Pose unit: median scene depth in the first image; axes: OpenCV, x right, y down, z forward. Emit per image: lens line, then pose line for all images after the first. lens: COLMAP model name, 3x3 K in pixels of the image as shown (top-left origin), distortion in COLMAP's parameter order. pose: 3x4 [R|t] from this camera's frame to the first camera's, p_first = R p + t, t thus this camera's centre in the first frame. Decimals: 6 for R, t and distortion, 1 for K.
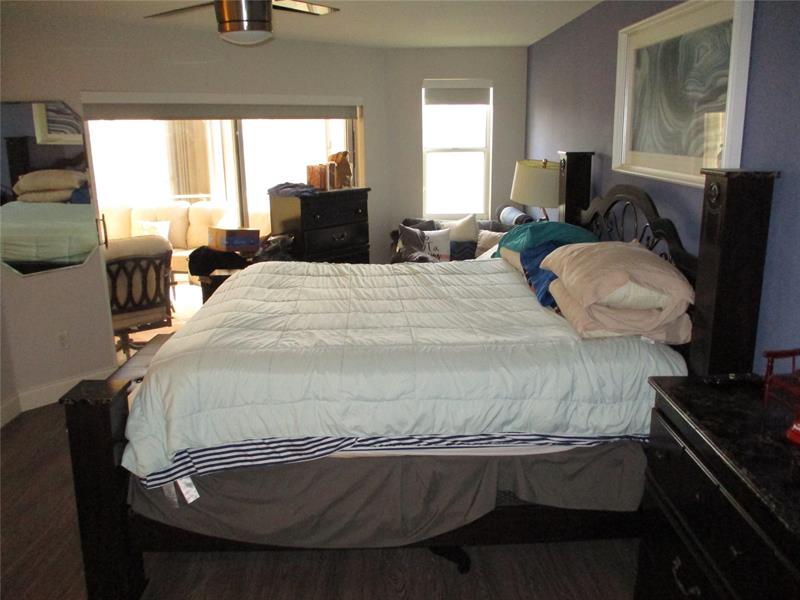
lens RADIAL K [[670.9, 0, 399.7], [0, 670.9, 294.7], [0, 0, 1]] dist [-0.022231, 0.006210]
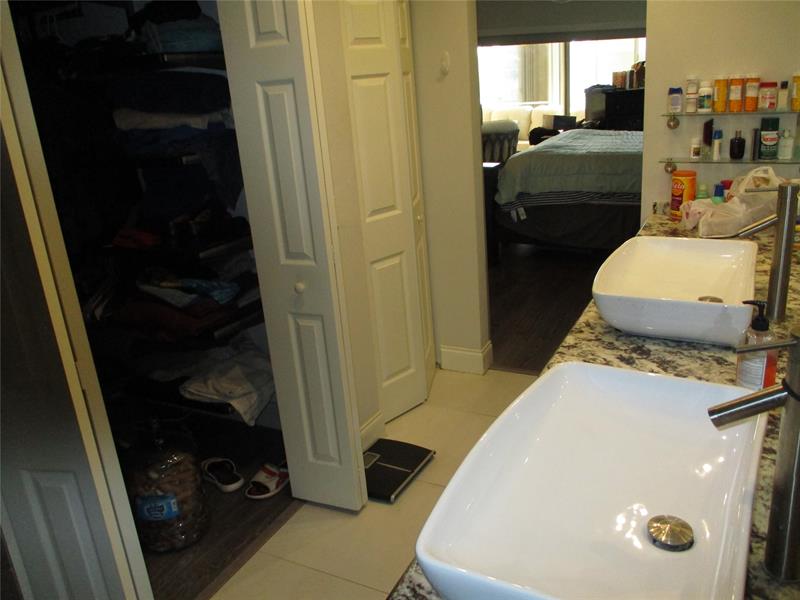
lens RADIAL K [[679.3, 0, 400.0], [0, 679.3, 300.0], [0, 0, 1]] dist [-0.070804, -0.000636]
pose [[0.882420, 0.103960, -0.458833, 0.166873], [-0.052044, 0.990865, 0.124414, 0.136781], [0.467575, -0.085906, 0.879769, -0.514533]]
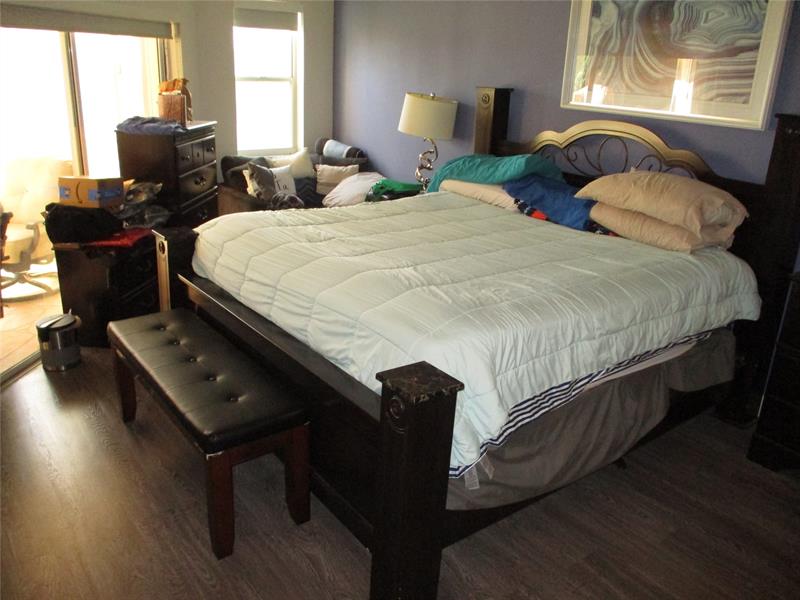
lens RADIAL K [[670.9, 0, 399.7], [0, 670.9, 294.7], [0, 0, 1]] dist [-0.022231, 0.006210]
pose [[0.804754, -0.153519, 0.573414, -0.405858], [0.092678, 0.986627, 0.134080, -0.033540], [-0.586330, -0.054758, 0.808220, 0.150895]]
